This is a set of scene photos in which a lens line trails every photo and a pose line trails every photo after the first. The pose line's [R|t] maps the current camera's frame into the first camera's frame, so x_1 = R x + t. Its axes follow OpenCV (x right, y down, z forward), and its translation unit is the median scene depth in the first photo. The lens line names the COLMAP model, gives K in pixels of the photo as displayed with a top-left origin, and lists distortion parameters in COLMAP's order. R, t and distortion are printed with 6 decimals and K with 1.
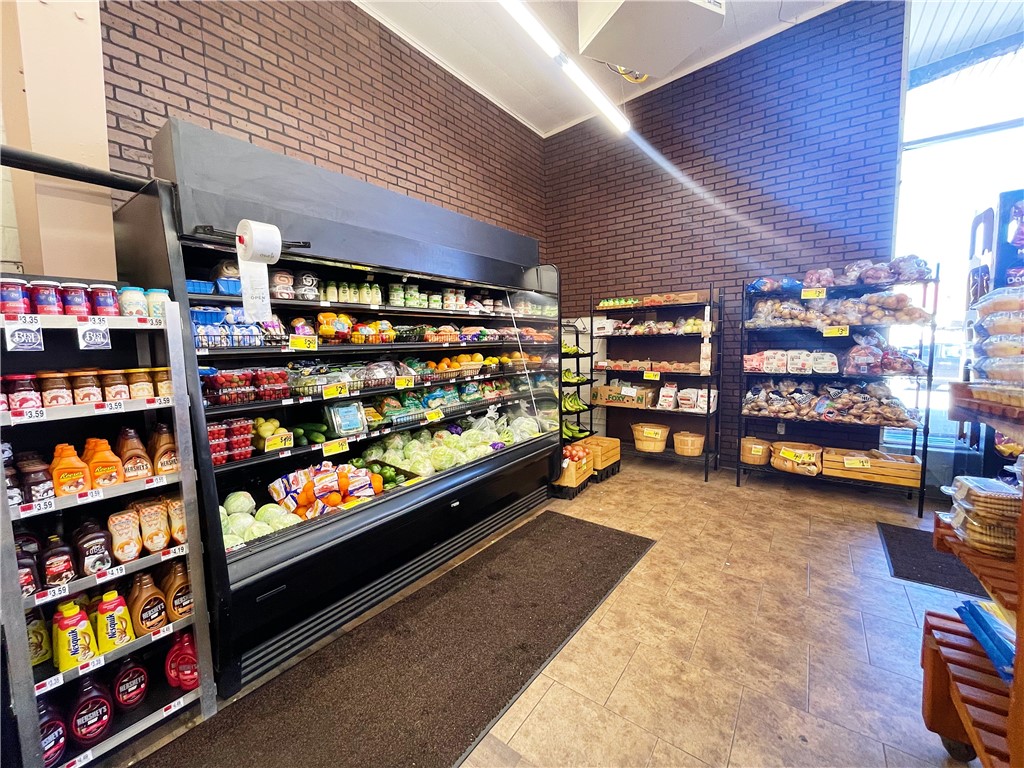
lens RADIAL K [[411.1, 0, 512.0], [0, 411.1, 384.0], [0, 0, 1]] dist [0.000376, 0.000076]
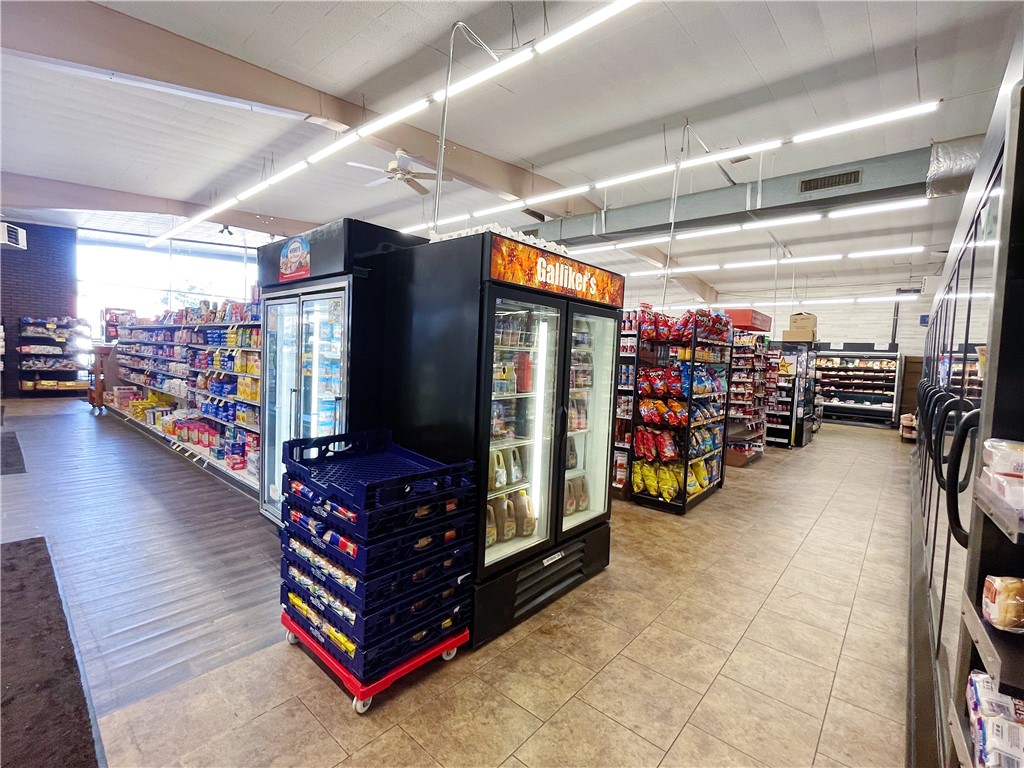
lens RADIAL K [[458.1, 0, 512.0], [0, 458.1, 384.0], [0, 0, 1]] dist [-0.009616, 0.003564]
pose [[-0.102989, -0.043292, 0.993740, -2.566672], [0.041048, 0.998016, 0.047732, 0.151303], [-0.993835, 0.045707, -0.101008, -1.719341]]
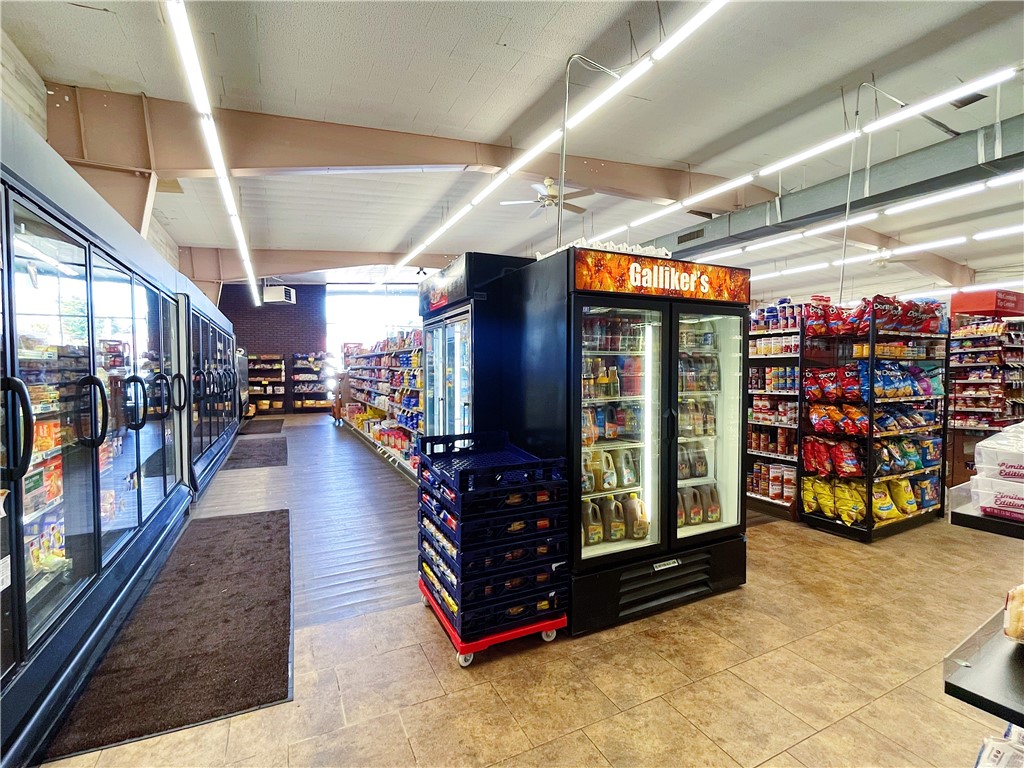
lens RADIAL K [[458.1, 0, 512.0], [0, 458.1, 384.0], [0, 0, 1]] dist [-0.009616, 0.003564]
pose [[0.281976, -0.014678, 0.959309, -2.601552], [0.076139, 0.997072, -0.007124, 0.167689], [-0.956396, 0.075050, 0.282268, -1.813243]]
